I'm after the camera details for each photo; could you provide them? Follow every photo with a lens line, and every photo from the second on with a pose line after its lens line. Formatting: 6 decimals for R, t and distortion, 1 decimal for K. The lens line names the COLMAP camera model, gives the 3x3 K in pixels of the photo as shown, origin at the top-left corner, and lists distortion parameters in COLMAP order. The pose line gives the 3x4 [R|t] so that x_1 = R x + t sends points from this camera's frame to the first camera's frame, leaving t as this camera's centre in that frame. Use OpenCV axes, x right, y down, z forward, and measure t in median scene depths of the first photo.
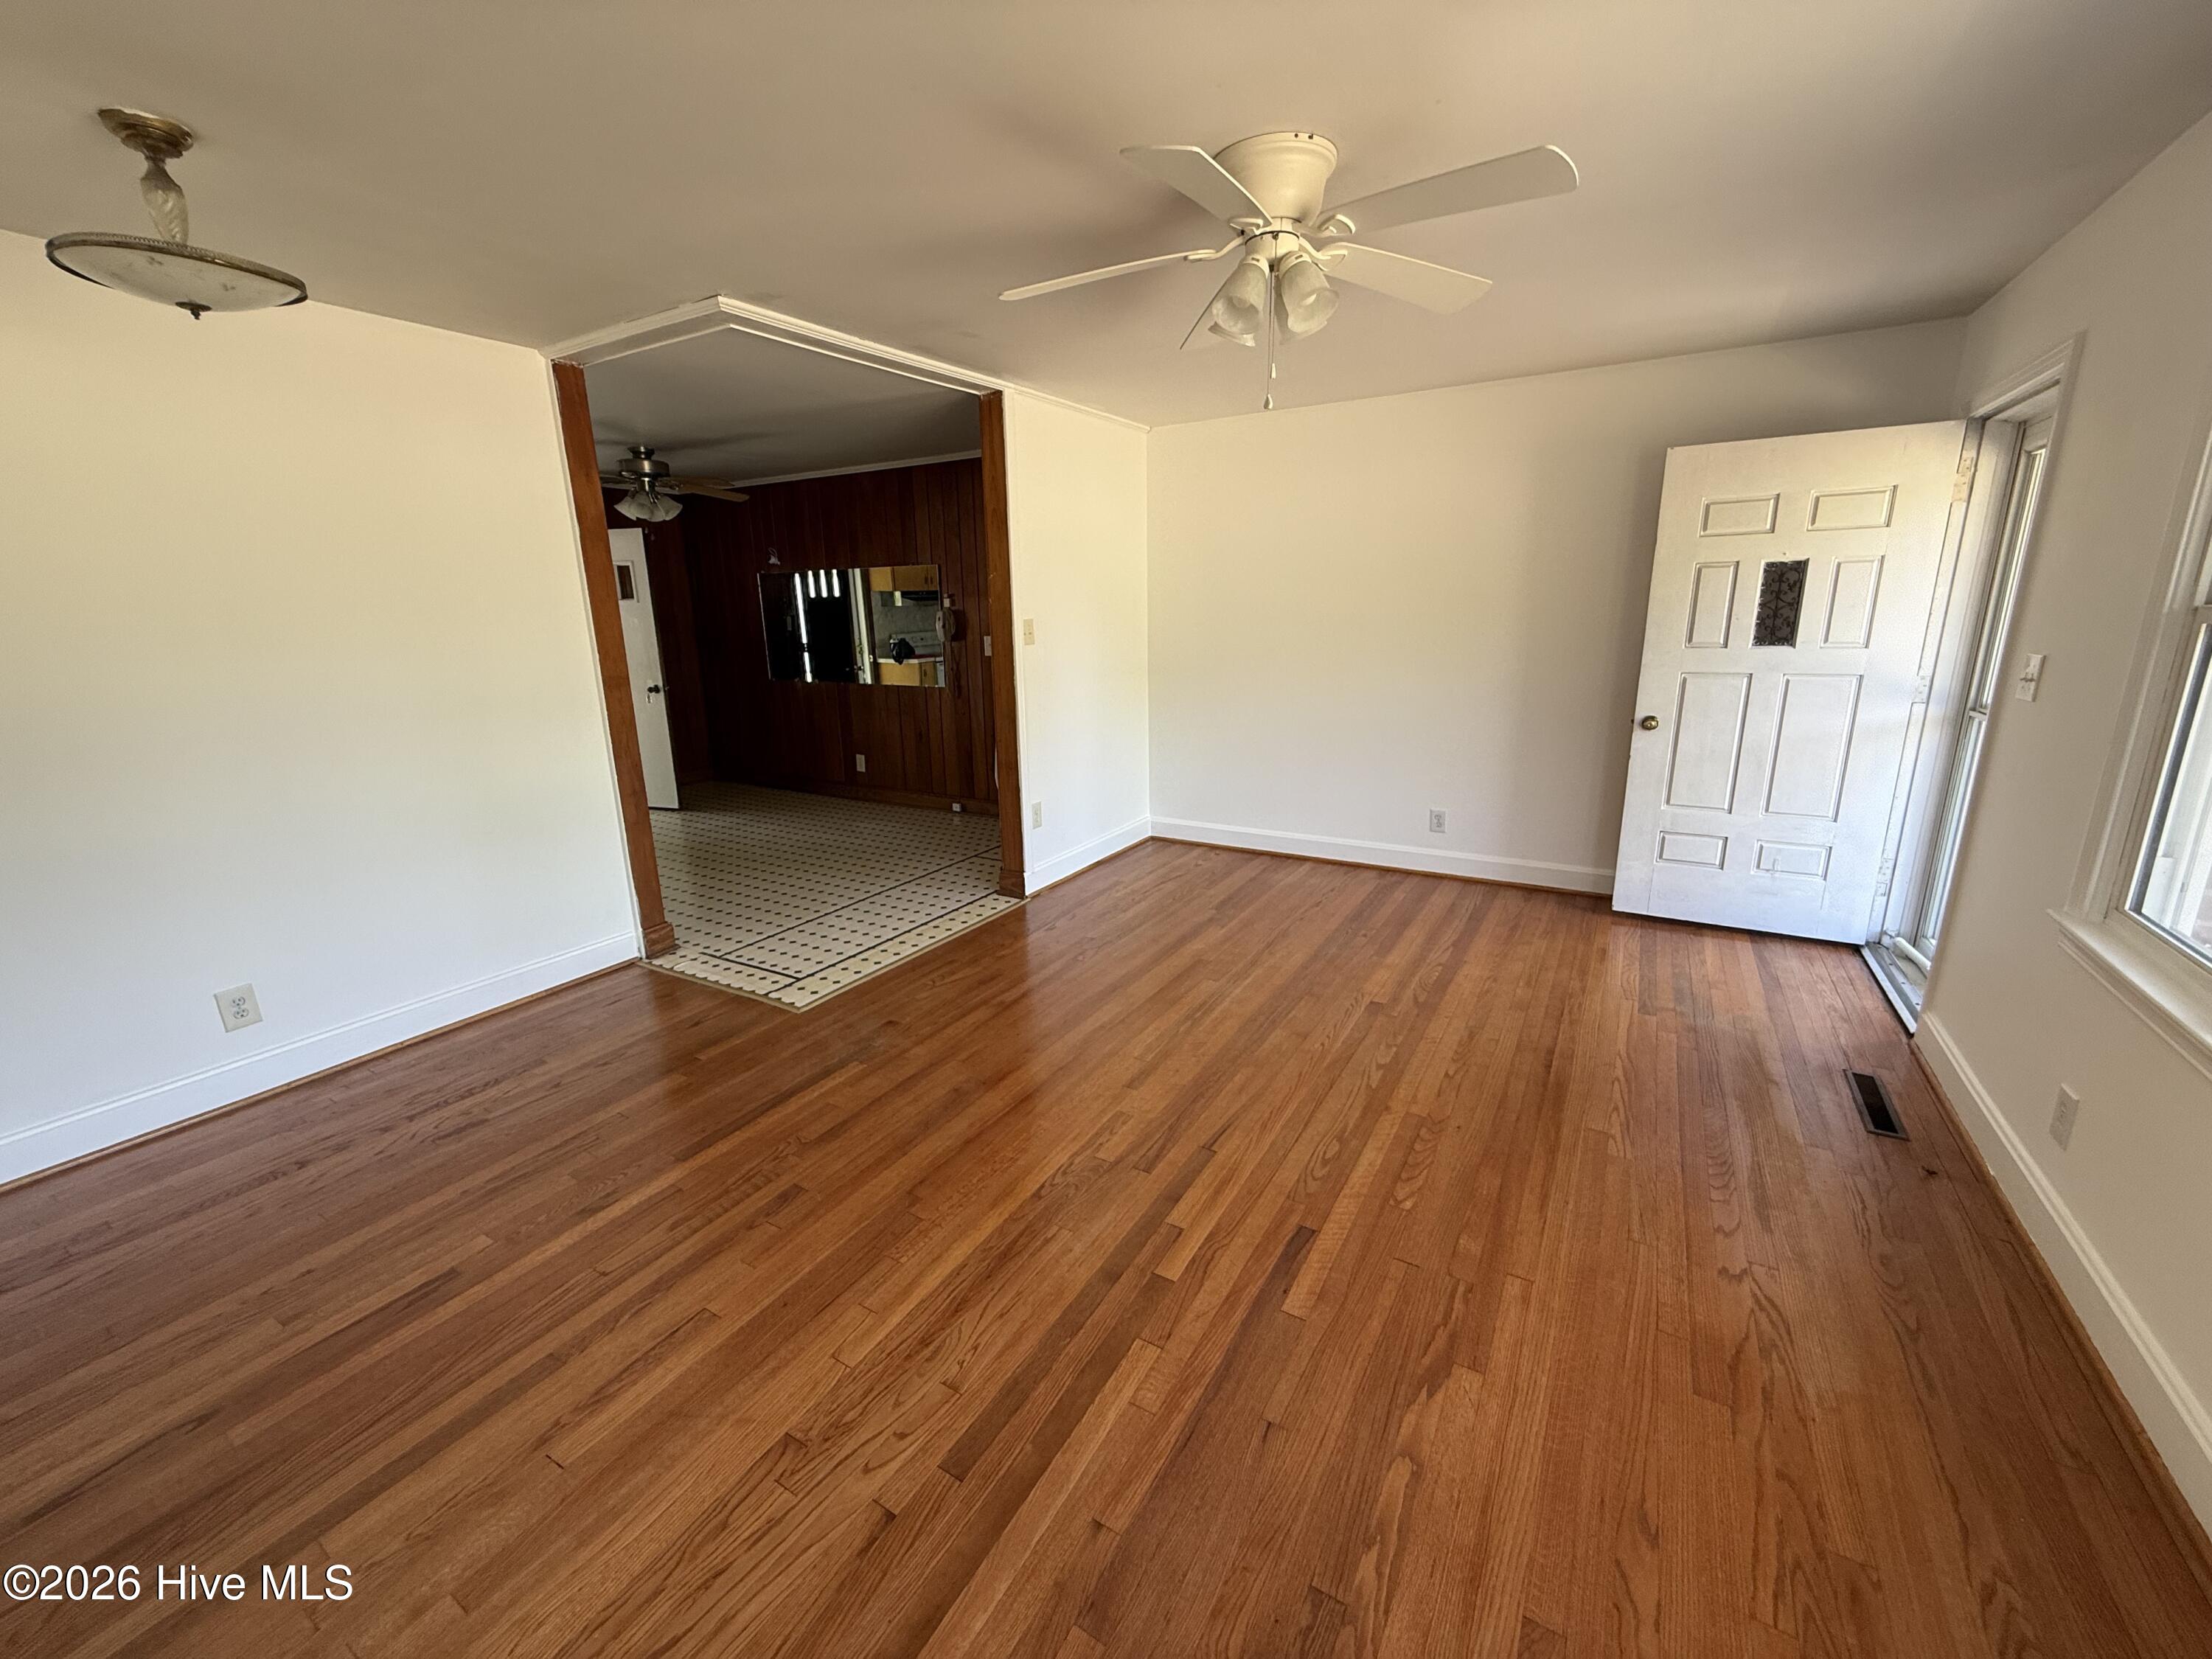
lens RADIAL K [[880.6, 0, 1100.6], [0, 880.6, 827.3], [0, 0, 1]] dist [-0.002055, 0.001551]
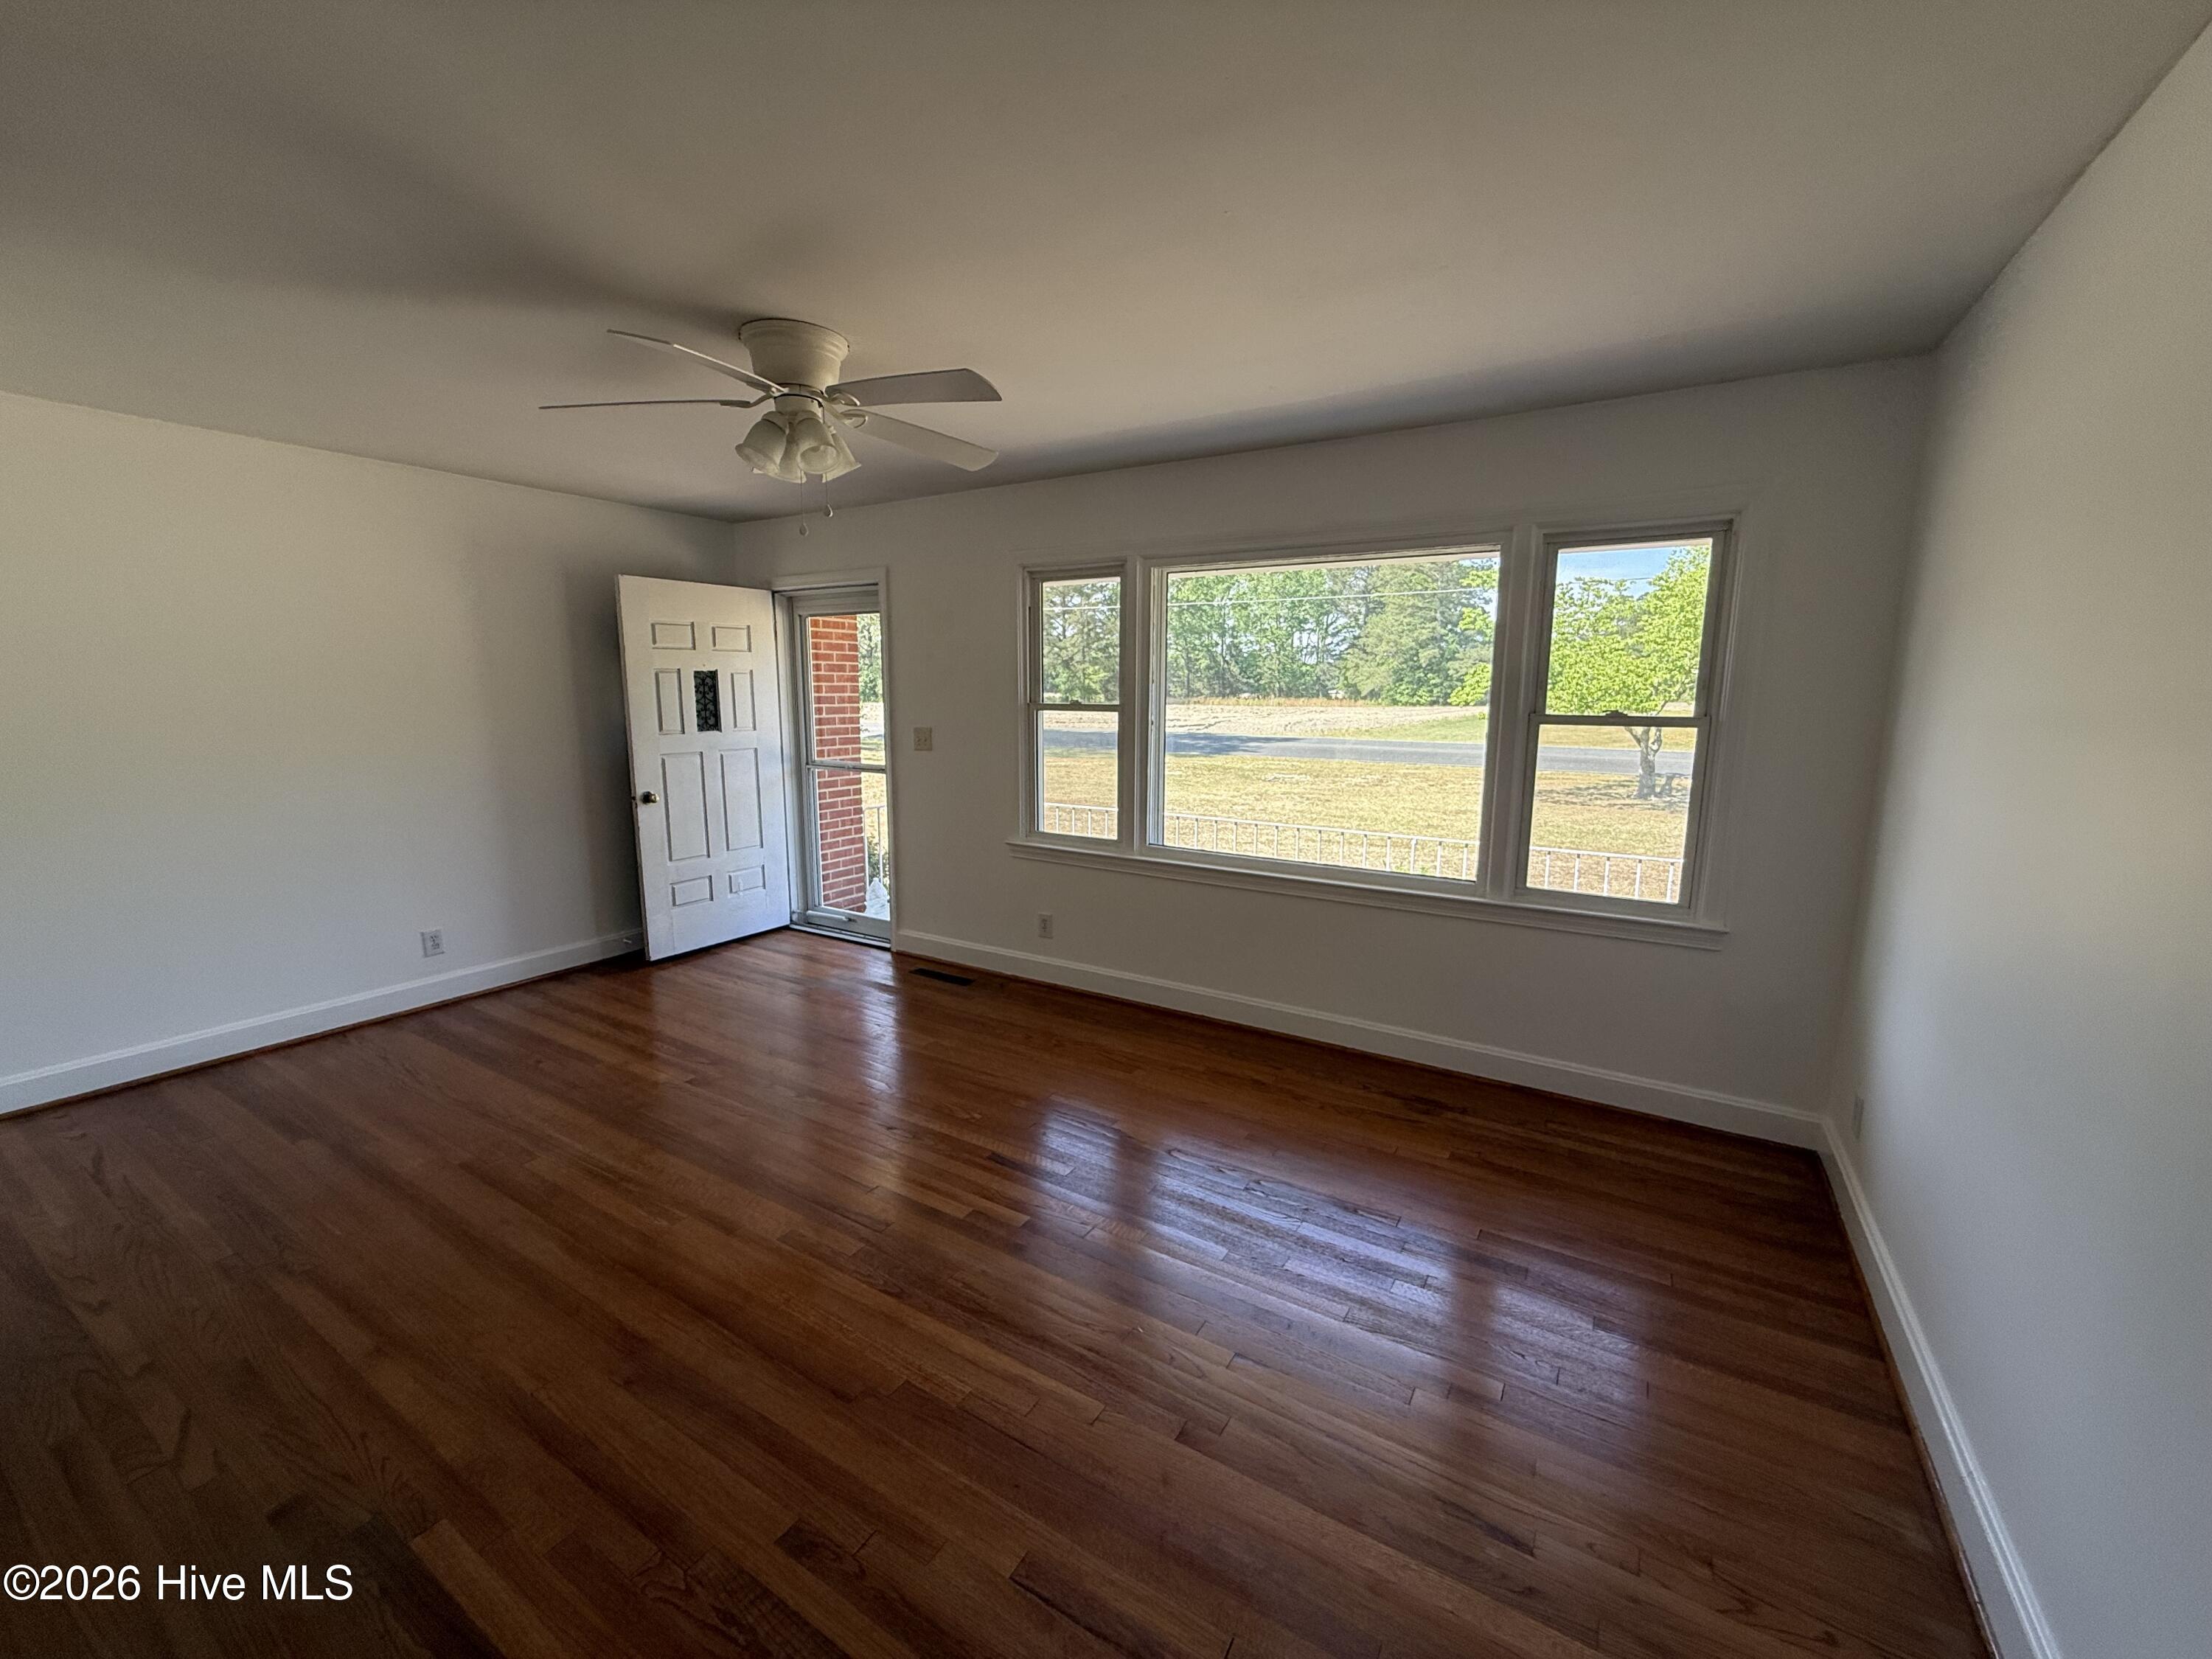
lens RADIAL K [[880.6, 0, 1091.3], [0, 880.6, 828.8], [0, 0, 1]] dist [-0.002055, 0.001551]
pose [[0.022454, -0.137558, 0.990239, -0.567036], [0.243619, 0.961384, 0.128025, -0.086447], [-0.969611, 0.238367, 0.055098, 0.367429]]
